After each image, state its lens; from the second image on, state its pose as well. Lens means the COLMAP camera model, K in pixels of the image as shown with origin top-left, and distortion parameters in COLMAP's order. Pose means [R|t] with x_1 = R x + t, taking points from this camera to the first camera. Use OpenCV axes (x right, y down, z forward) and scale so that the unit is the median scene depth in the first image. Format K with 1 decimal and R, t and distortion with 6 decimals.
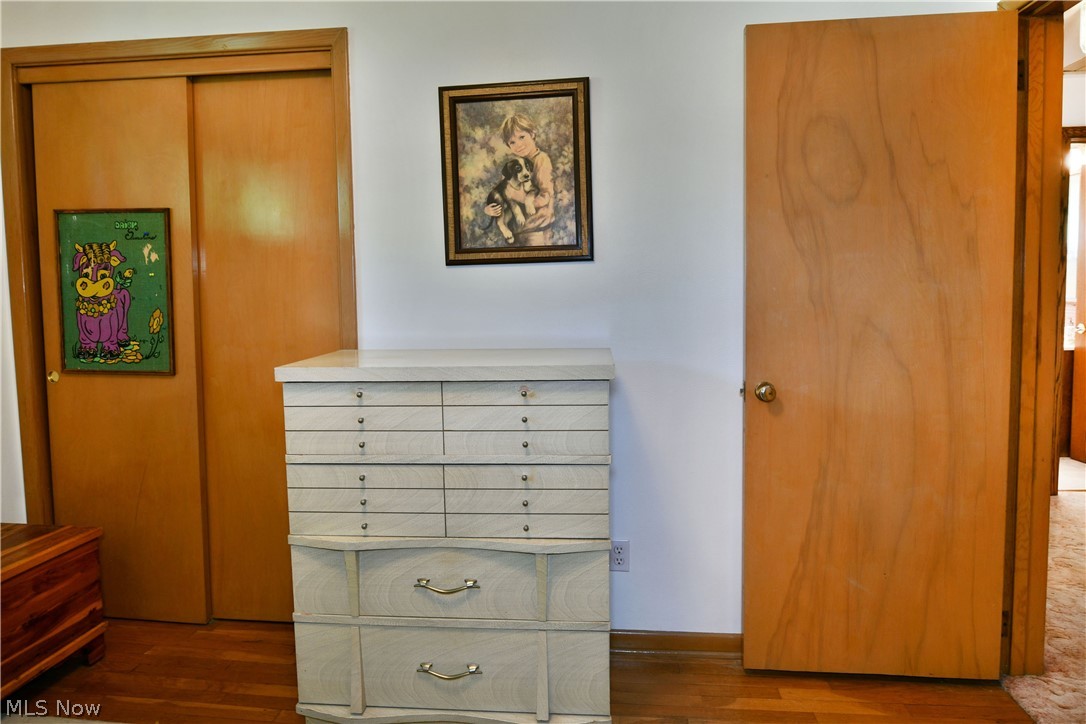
lens RADIAL K [[638.7, 0, 543.2], [0, 638.7, 332.3], [0, 0, 1]] dist [-0.002317, -0.000737]
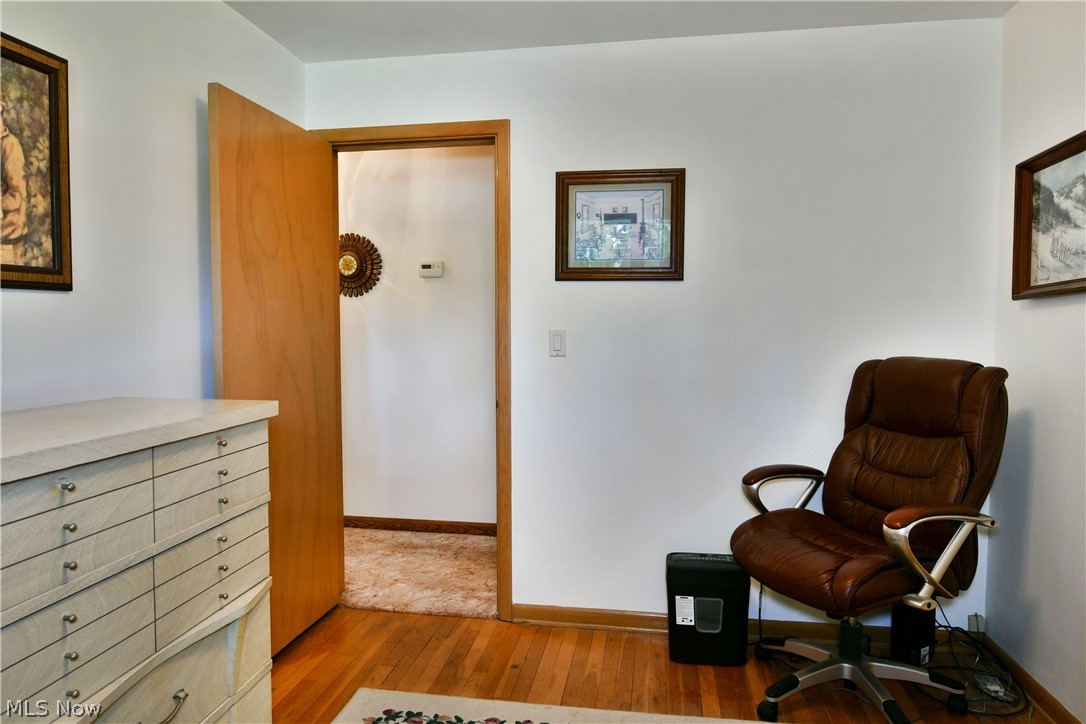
lens RADIAL K [[683.7, 0, 539.0], [0, 683.7, 346.5], [0, 0, 1]] dist [-0.006716, -0.002476]
pose [[0.076907, -0.014002, 0.996940, -0.721672], [0.061985, 0.998034, 0.009236, -0.015600], [-0.995110, 0.061085, 0.077624, 0.366827]]
